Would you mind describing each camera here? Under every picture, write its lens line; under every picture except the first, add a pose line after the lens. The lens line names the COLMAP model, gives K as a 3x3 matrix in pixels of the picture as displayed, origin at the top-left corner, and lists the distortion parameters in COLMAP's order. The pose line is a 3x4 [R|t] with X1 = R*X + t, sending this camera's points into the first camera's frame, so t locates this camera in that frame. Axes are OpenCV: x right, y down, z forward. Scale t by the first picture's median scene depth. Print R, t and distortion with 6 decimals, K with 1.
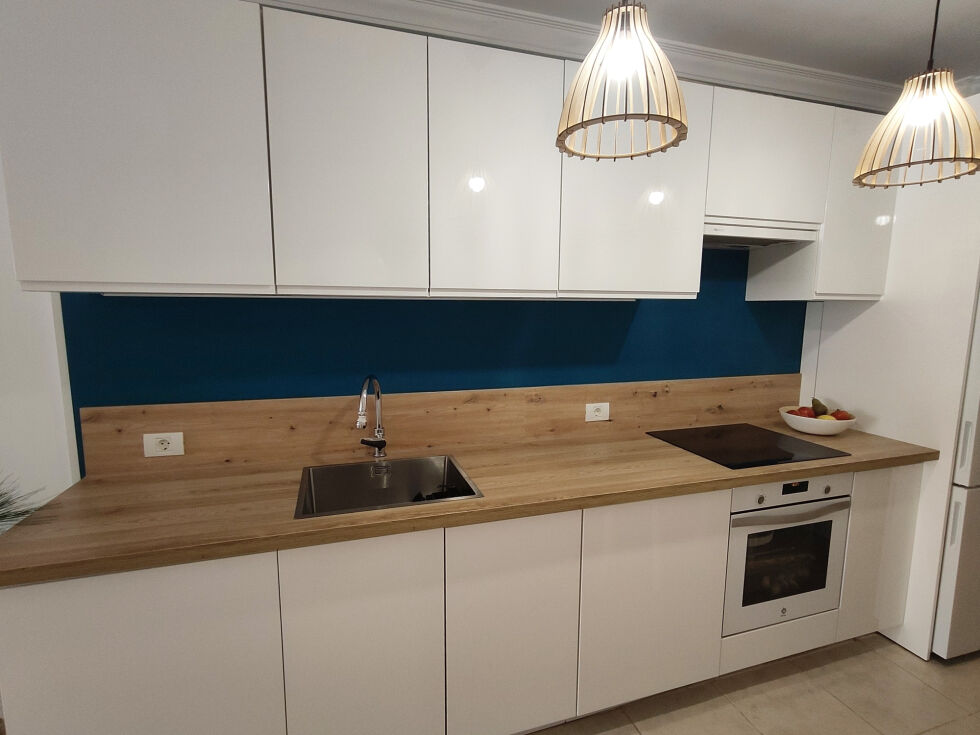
lens RADIAL K [[468.4, 0, 490.0], [0, 468.4, 367.5], [0, 0, 1]] dist [-0.000478, 0.000057]
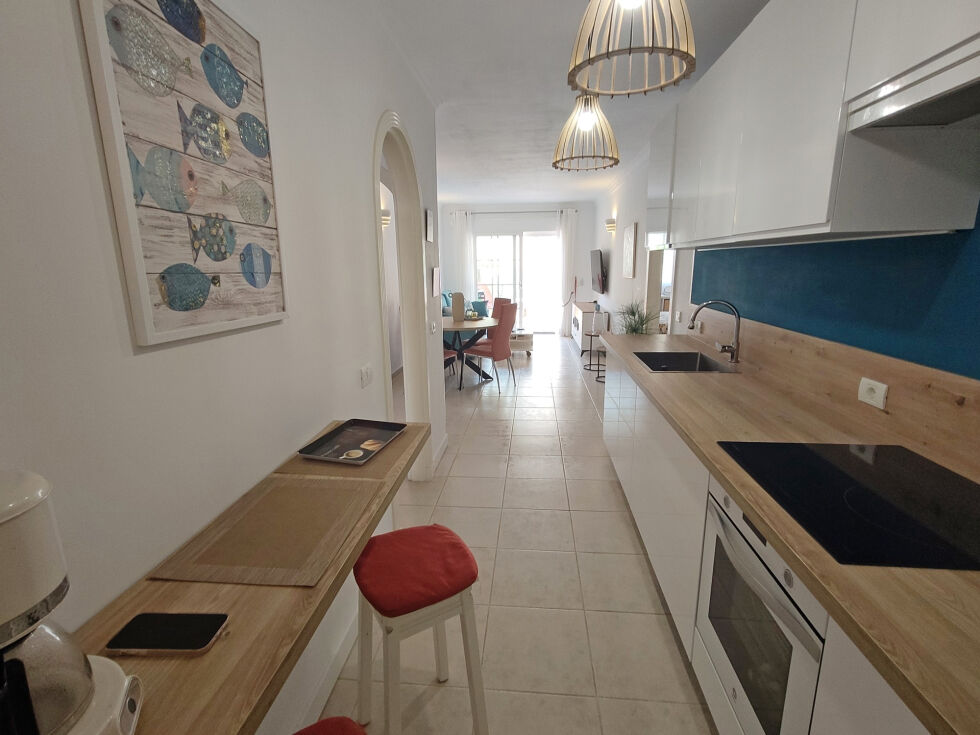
lens RADIAL K [[468.4, 0, 490.0], [0, 468.4, 367.5], [0, 0, 1]] dist [-0.000478, 0.000057]
pose [[-0.387660, 0.199845, -0.899879, 1.154399], [-0.107108, 0.959839, 0.259302, -0.070929], [0.915559, 0.196906, -0.350685, 0.733637]]
